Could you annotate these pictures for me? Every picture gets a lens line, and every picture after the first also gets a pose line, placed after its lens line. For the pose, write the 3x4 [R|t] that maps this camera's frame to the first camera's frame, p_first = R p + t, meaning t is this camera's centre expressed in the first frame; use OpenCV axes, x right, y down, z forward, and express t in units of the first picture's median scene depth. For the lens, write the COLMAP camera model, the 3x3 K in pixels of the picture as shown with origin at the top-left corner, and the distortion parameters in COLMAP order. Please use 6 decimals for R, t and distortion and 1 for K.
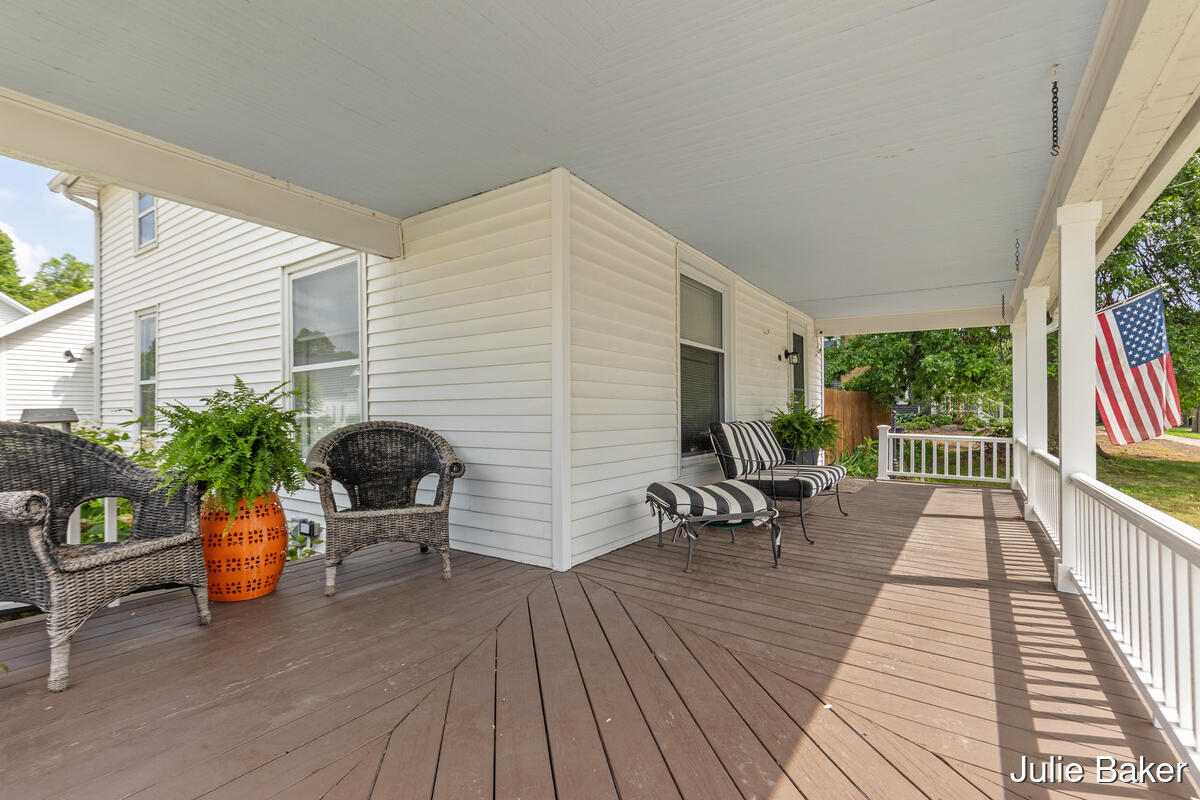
lens RADIAL K [[533.5, 0, 600.0], [0, 533.5, 400.0], [0, 0, 1]] dist [0.008118, -0.000584]
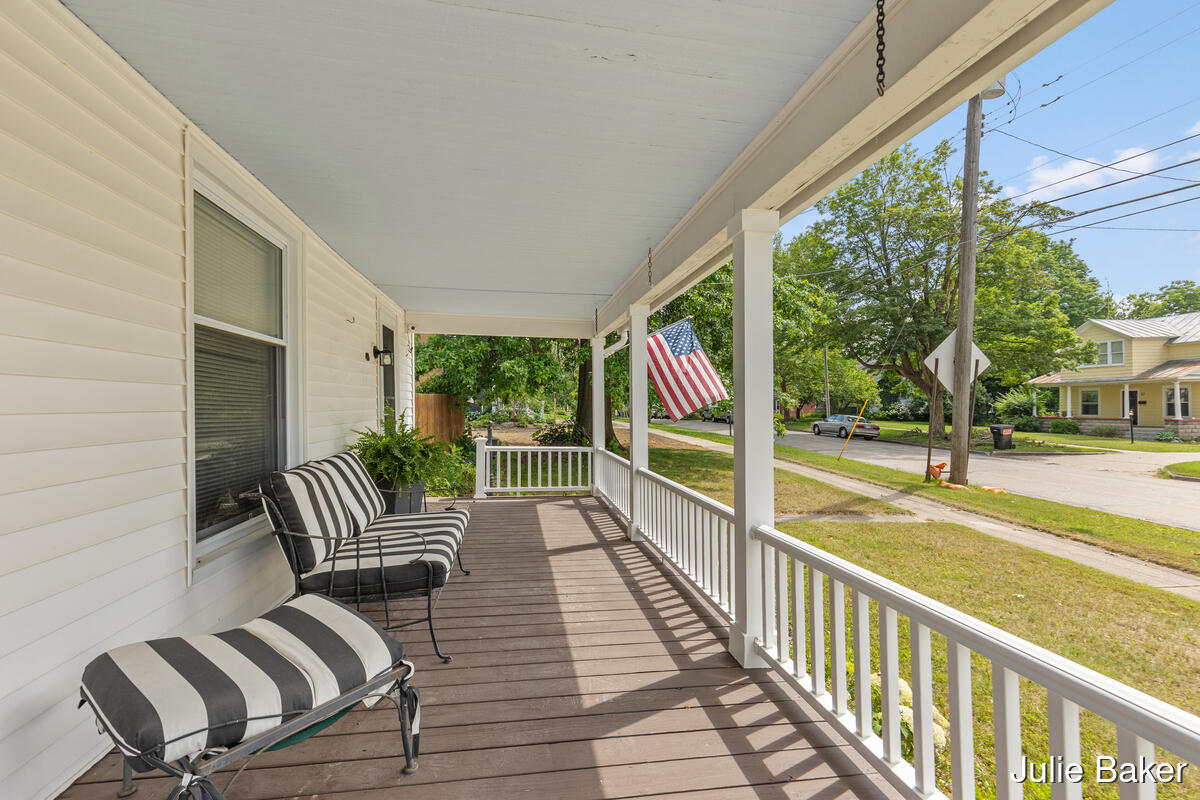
lens RADIAL K [[533.5, 0, 600.0], [0, 533.5, 400.0], [0, 0, 1]] dist [0.008118, -0.000584]
pose [[0.713236, 0.002881, 0.700918, 0.054203], [-0.010574, 0.999922, 0.006651, -0.032248], [-0.700844, -0.012155, 0.713211, 0.285388]]
